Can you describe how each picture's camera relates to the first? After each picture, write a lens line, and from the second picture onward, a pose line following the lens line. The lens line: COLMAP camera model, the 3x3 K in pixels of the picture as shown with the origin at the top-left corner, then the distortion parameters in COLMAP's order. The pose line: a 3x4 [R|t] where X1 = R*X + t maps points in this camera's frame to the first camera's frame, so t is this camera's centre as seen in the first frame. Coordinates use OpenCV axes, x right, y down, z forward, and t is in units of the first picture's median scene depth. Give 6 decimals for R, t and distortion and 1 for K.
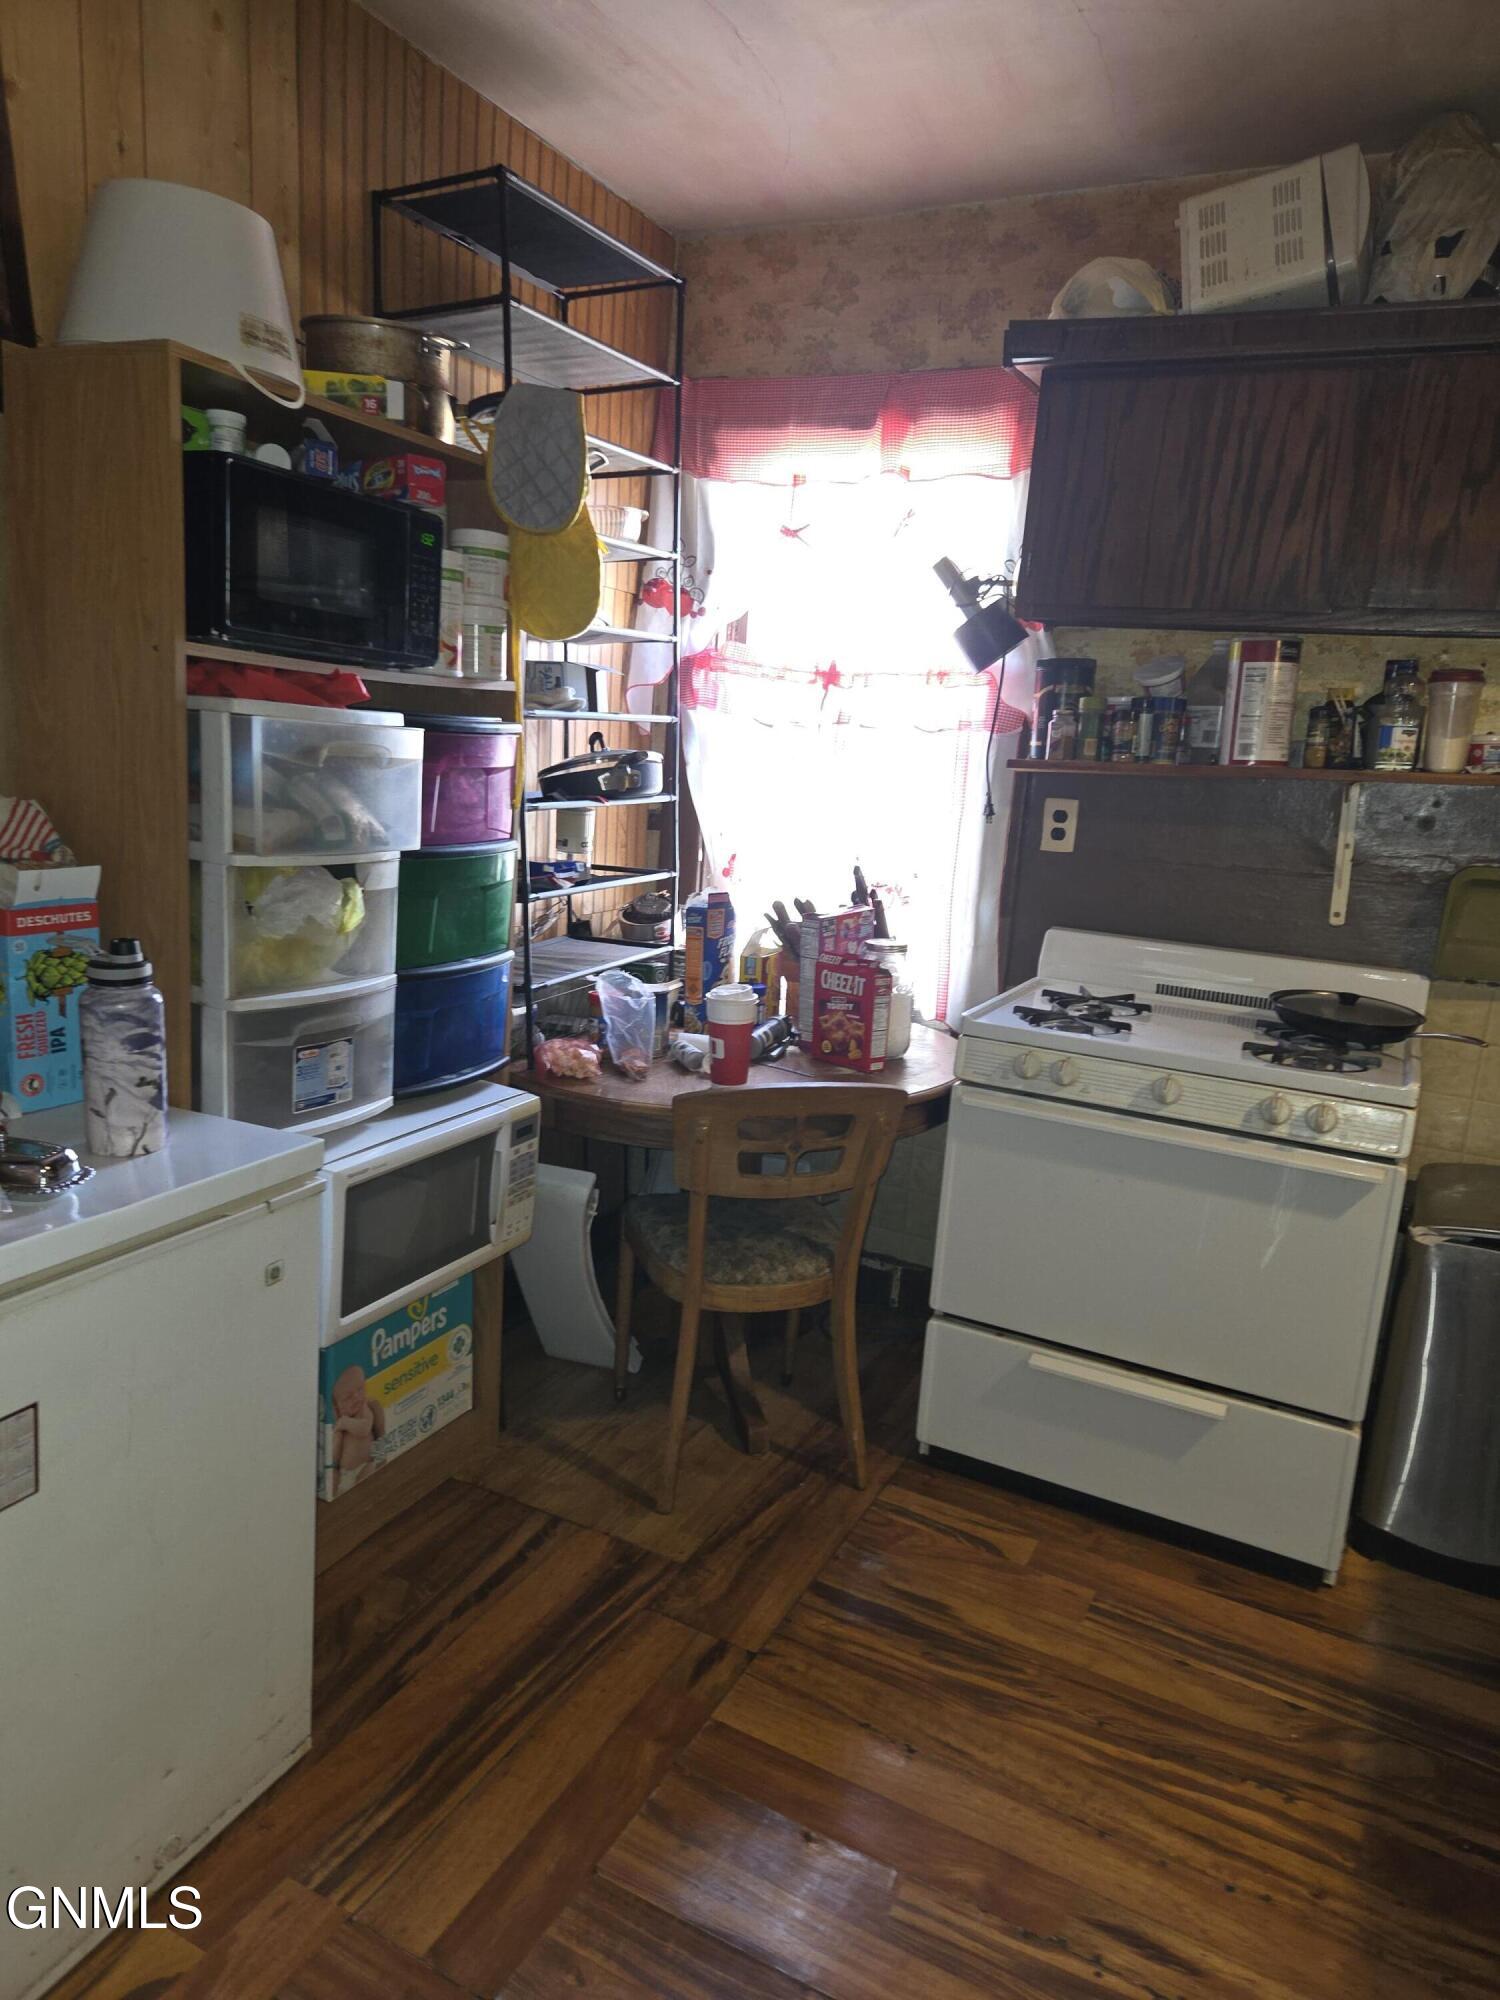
lens RADIAL K [[1349.5, 0, 734.7], [0, 1349.5, 1000.1], [0, 0, 1]] dist [0.079057, -0.035711]
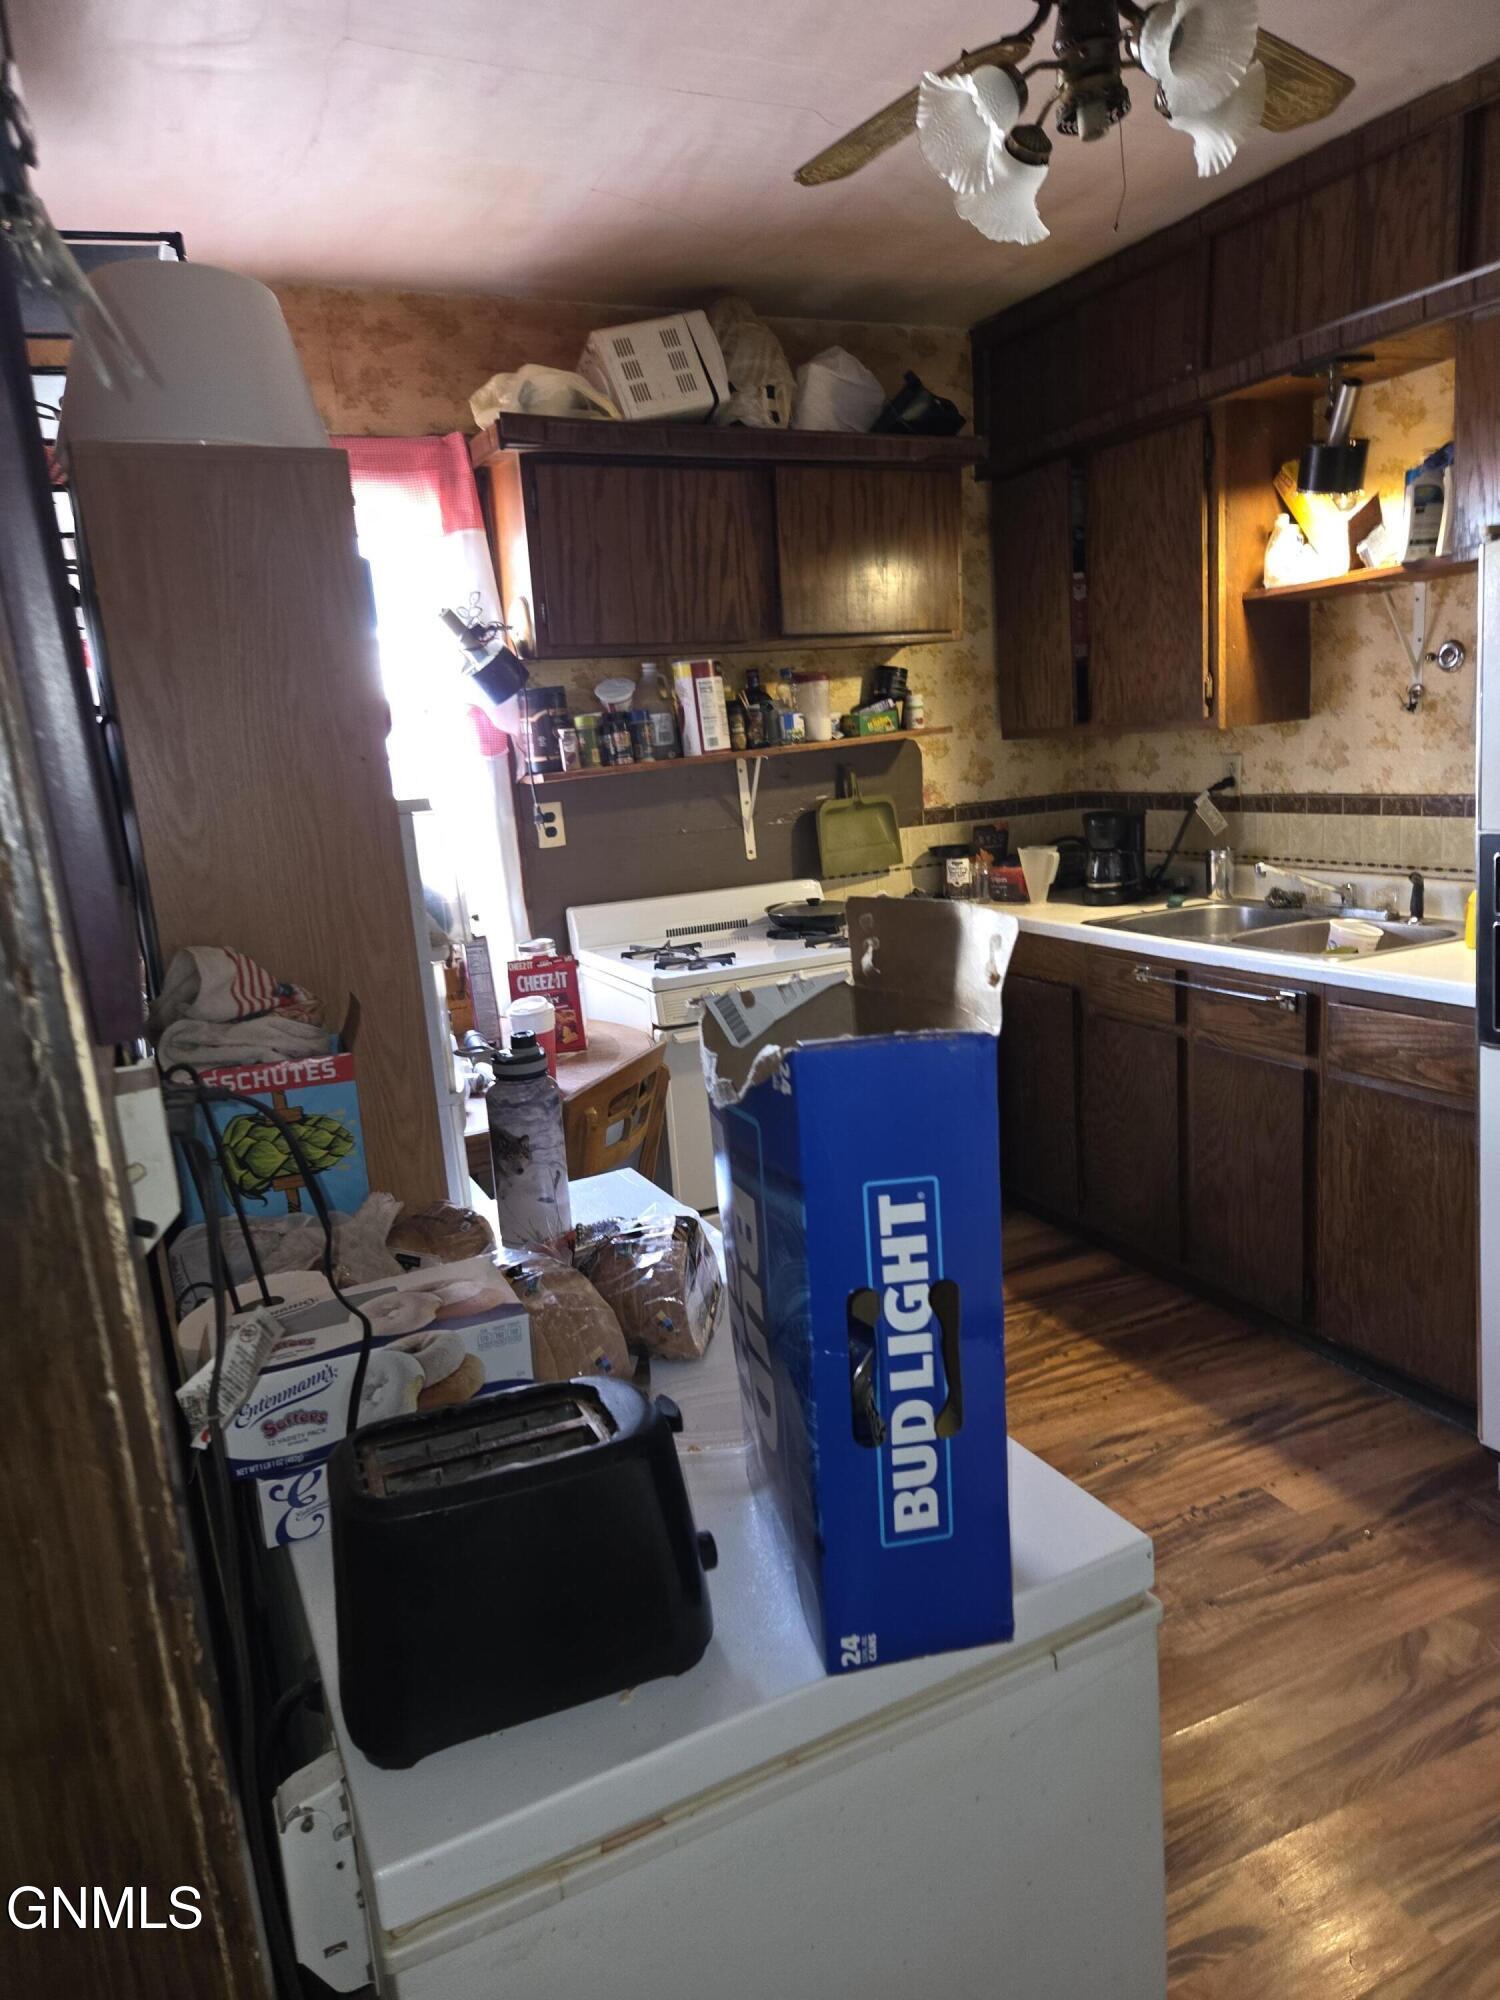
lens RADIAL K [[1349.5, 0, 749.6], [0, 1349.5, 1005.7], [0, 0, 1]] dist [0.079057, -0.035711]
pose [[0.616107, -0.268284, 0.740565, -0.721698], [0.267613, 0.955574, 0.123536, -0.095584], [-0.740807, 0.122073, 0.660532, 0.123744]]
